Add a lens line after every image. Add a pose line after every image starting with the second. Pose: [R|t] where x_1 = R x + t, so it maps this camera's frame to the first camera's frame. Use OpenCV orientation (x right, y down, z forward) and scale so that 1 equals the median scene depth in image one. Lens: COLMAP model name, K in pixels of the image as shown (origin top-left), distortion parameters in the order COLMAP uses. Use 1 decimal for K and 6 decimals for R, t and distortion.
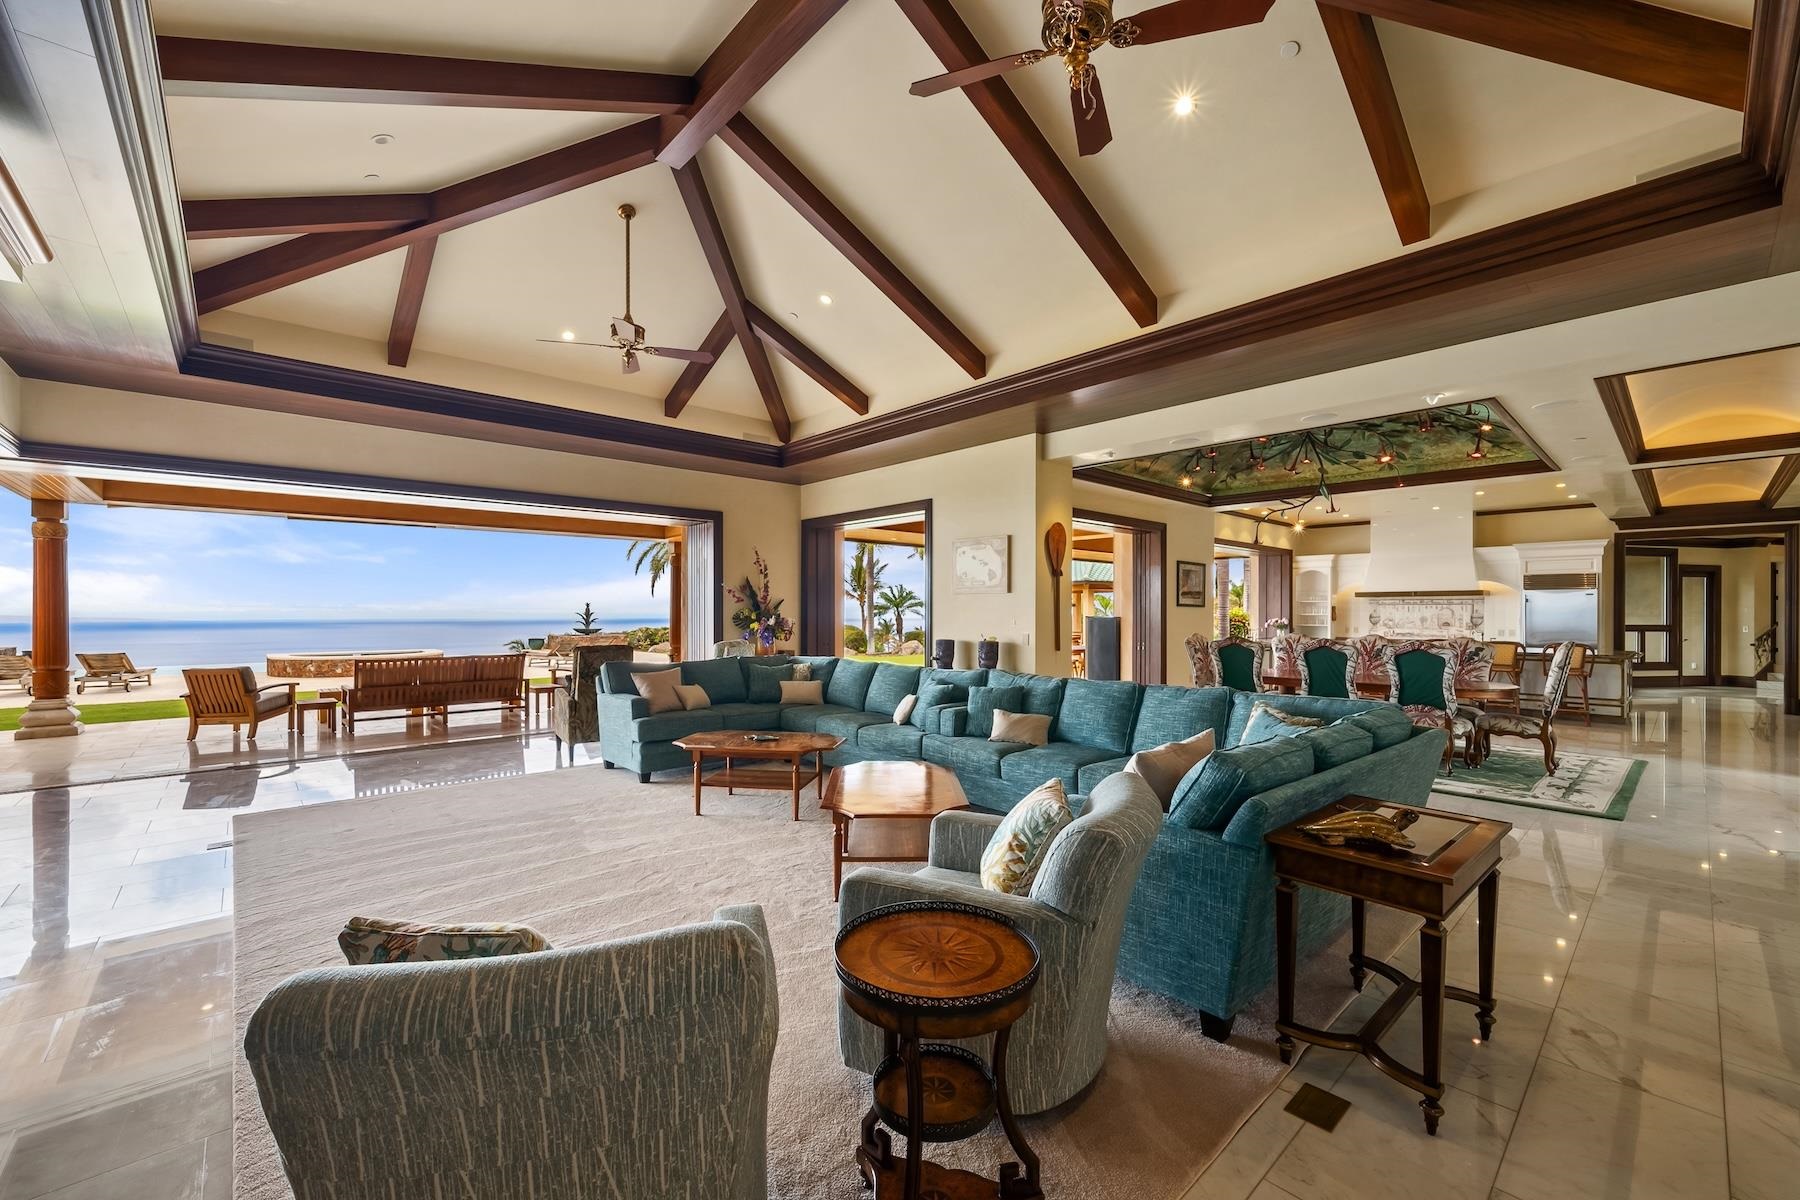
lens RADIAL K [[728.1, 0, 903.9], [0, 728.1, 612.8], [0, 0, 1]] dist [0.003696, -0.000339]
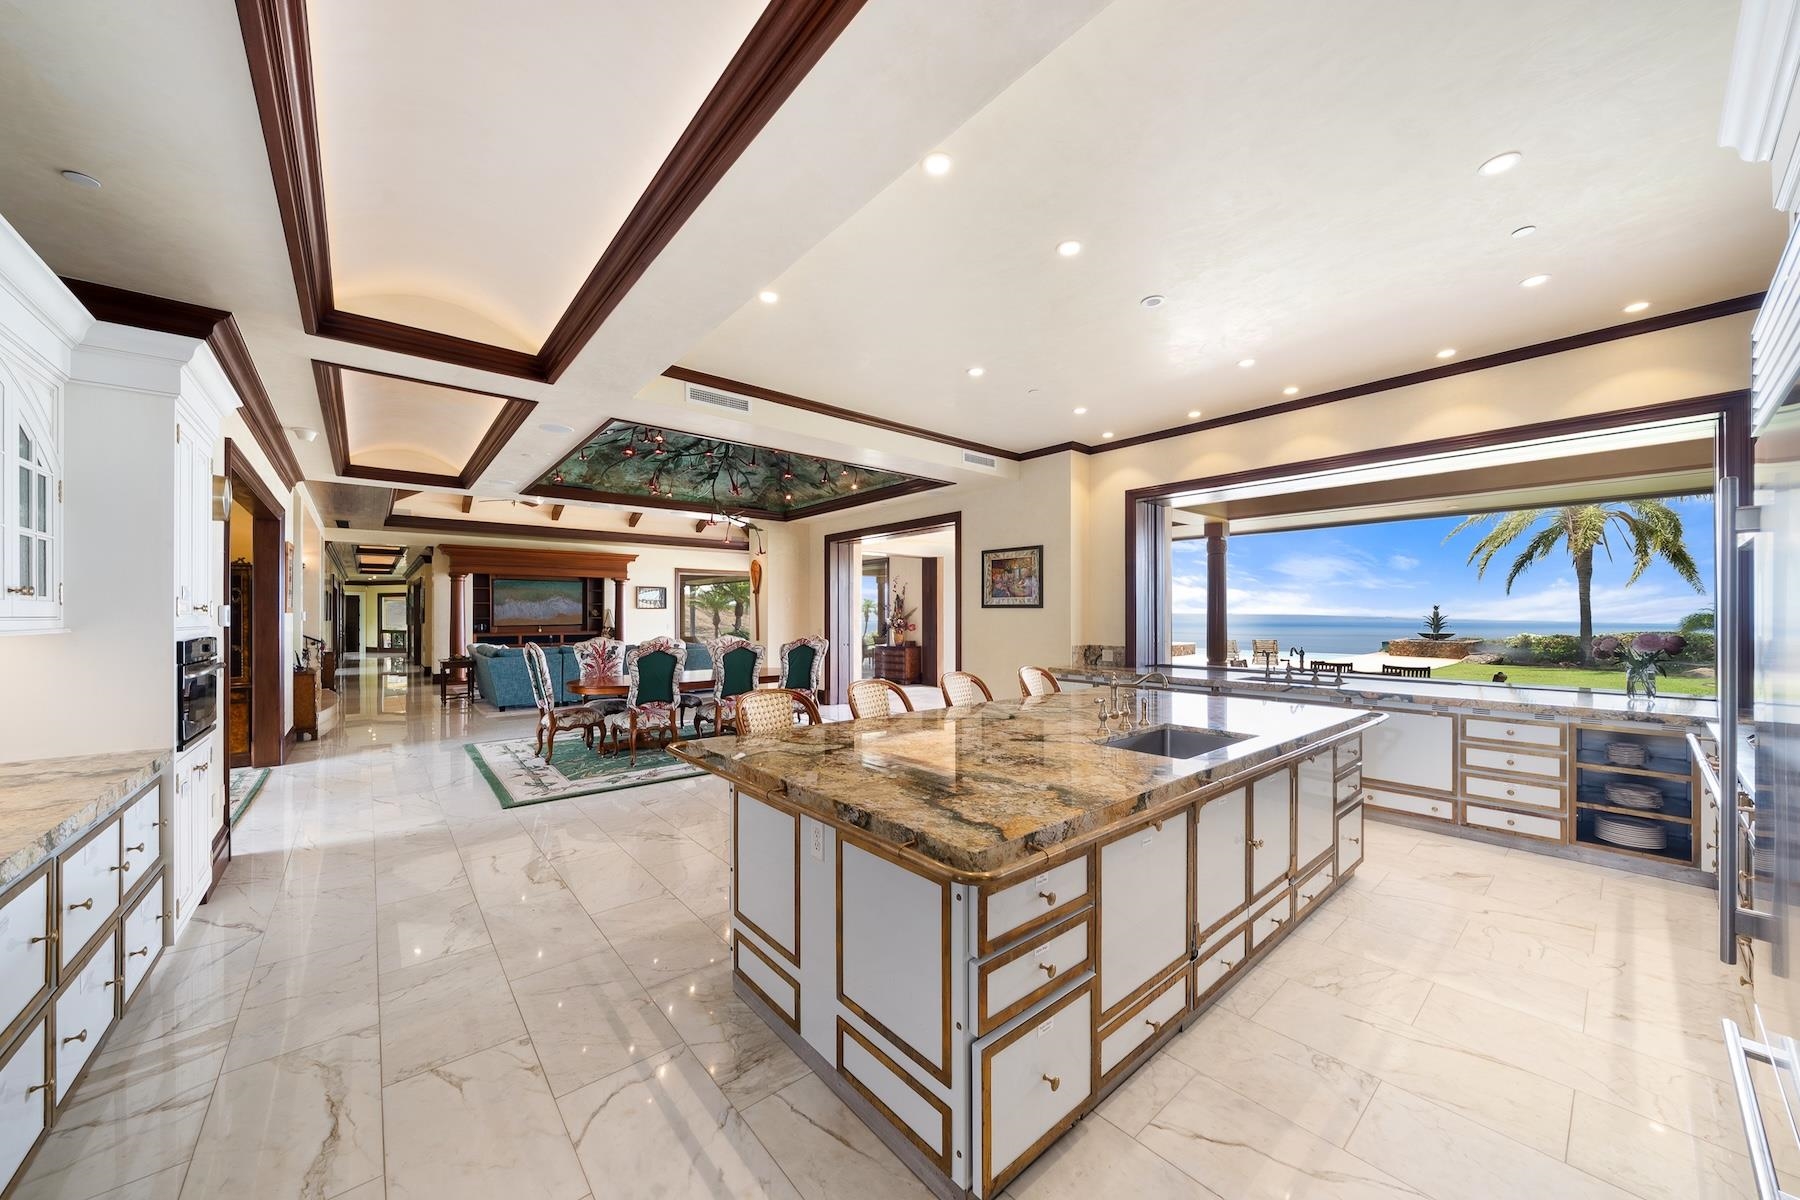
lens RADIAL K [[639.1, 0, 896.2], [0, 639.1, 615.9], [0, 0, 1]] dist [-0.003810, -0.000160]
pose [[-0.051333, 0.000197, -0.998682, 0.823596], [0.001532, 0.999999, 0.000119, 0.000161], [0.998680, -0.001524, -0.051333, 0.714194]]
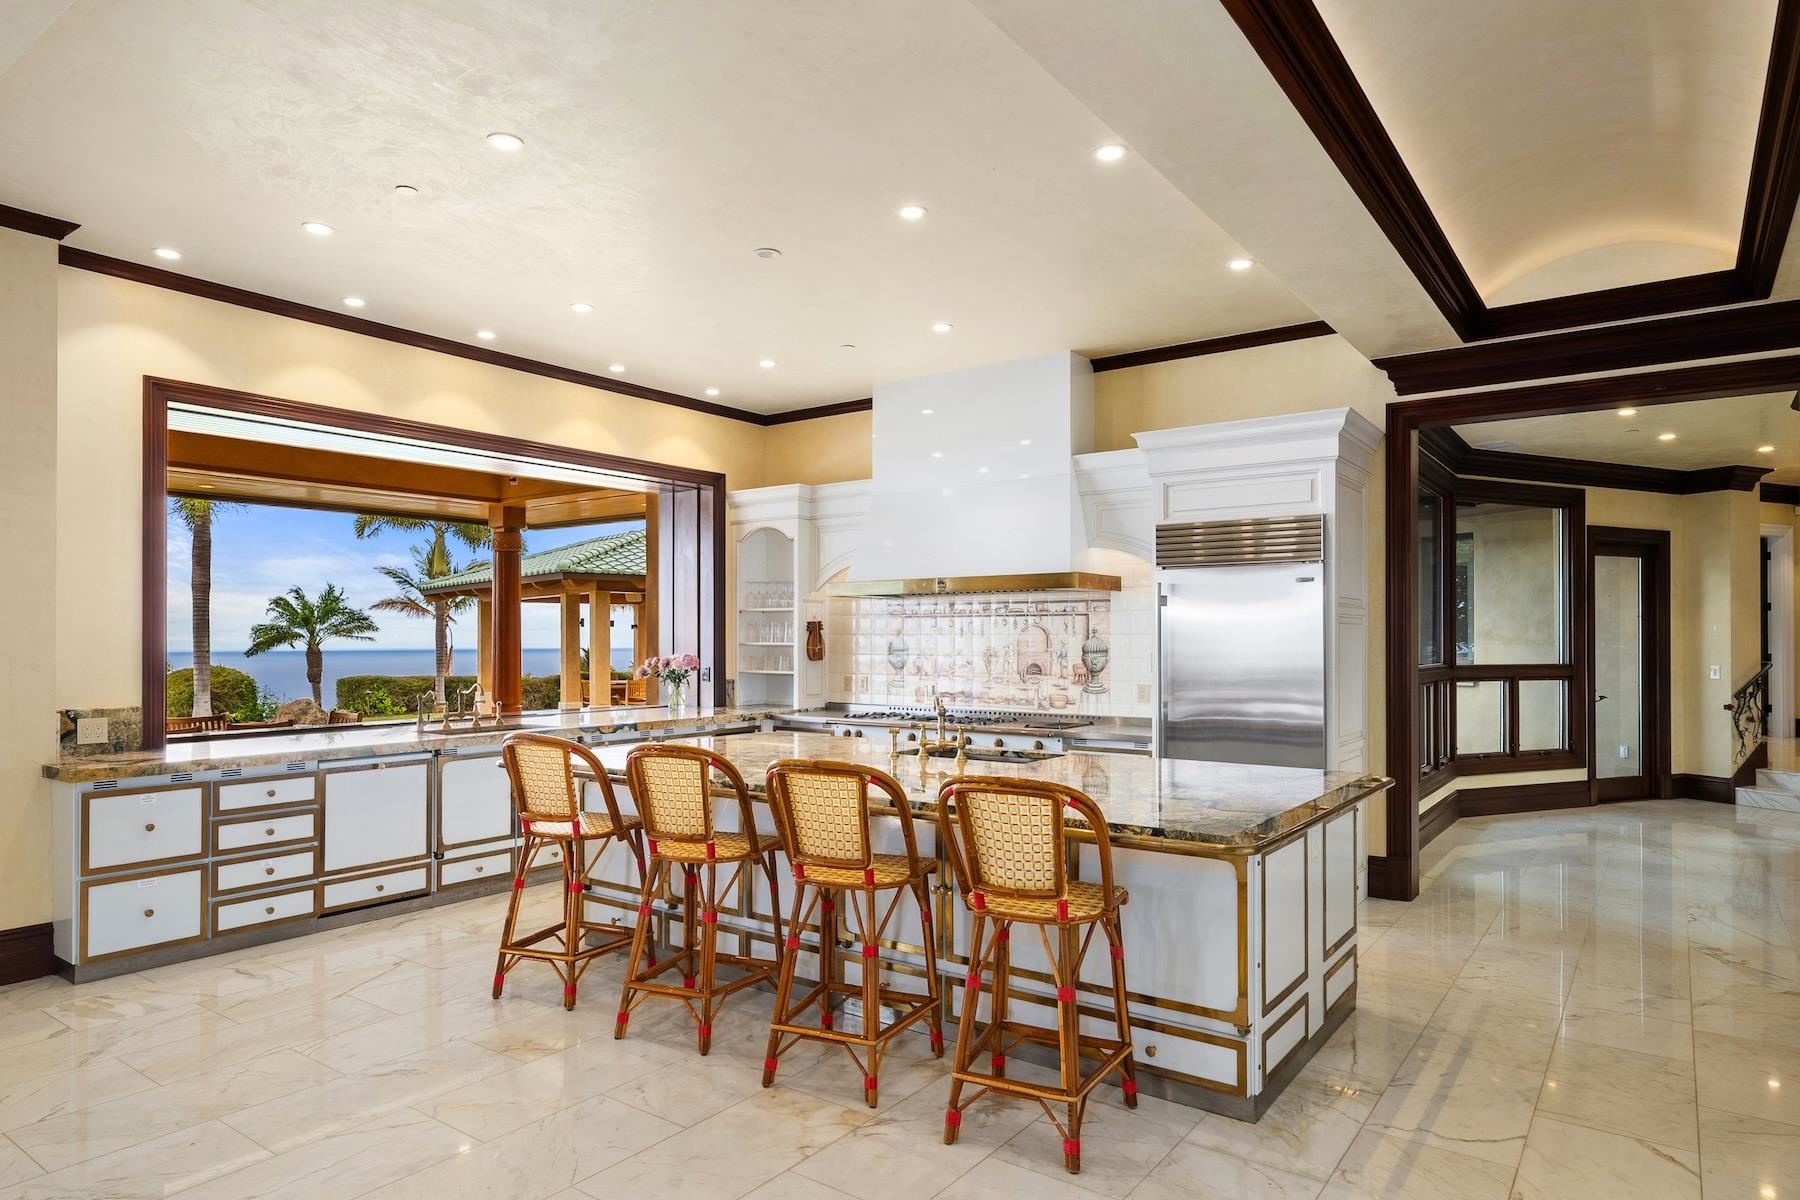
lens RADIAL K [[1059.8, 0, 889.5], [0, 1059.8, 628.2], [0, 0, 1]] dist [-0.004307, 0.002478]
pose [[0.983128, -0.000870, 0.182920, 0.537738], [0.002524, 0.999958, -0.008806, -0.000137], [-0.182904, 0.009119, 0.983088, 0.456825]]
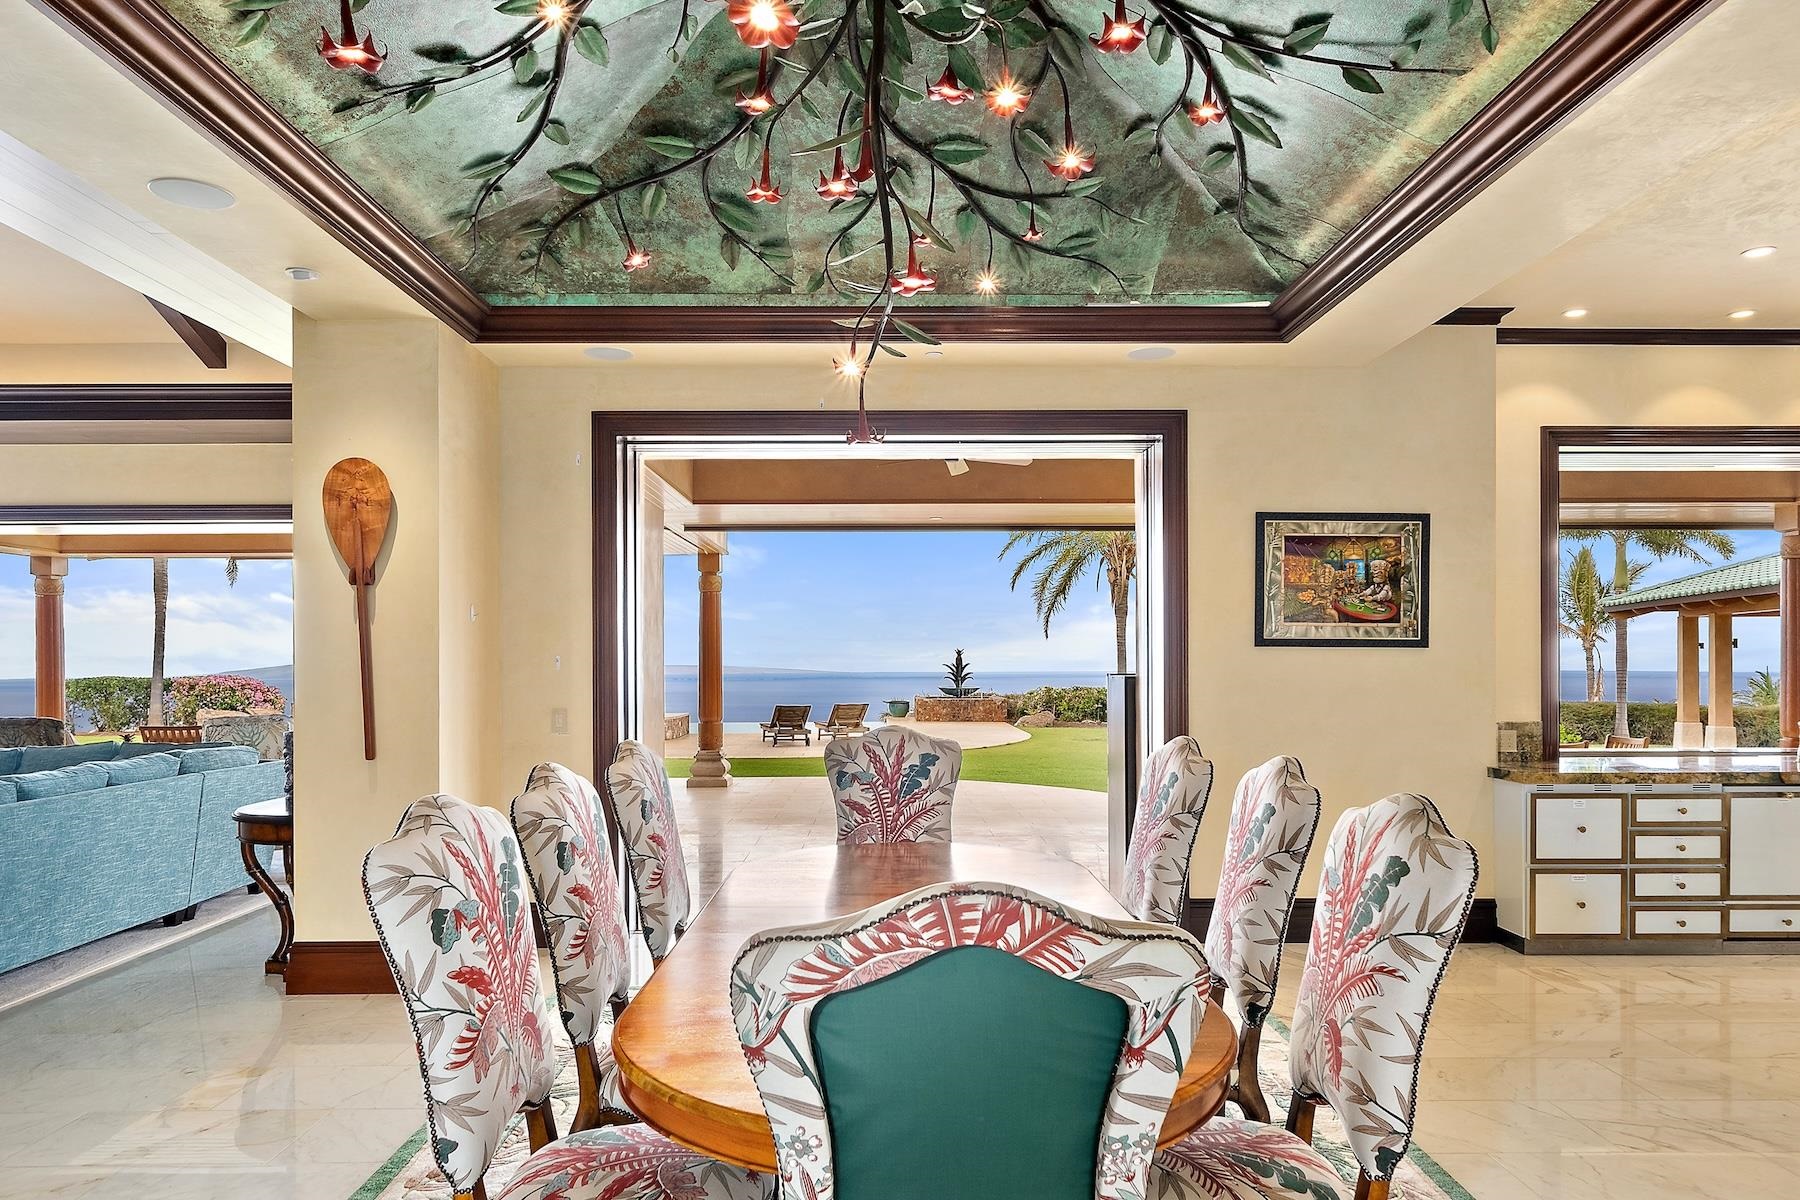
lens RADIAL K [[1133.9, 0, 894.4], [0, 1133.9, 660.2], [0, 0, 1]] dist [0.005535, -0.004117]
pose [[0.741696, -0.003662, -0.670726, 0.461393], [0.003247, 0.999993, -0.001870, -0.000809], [0.670728, -0.000791, 0.741703, 0.369738]]
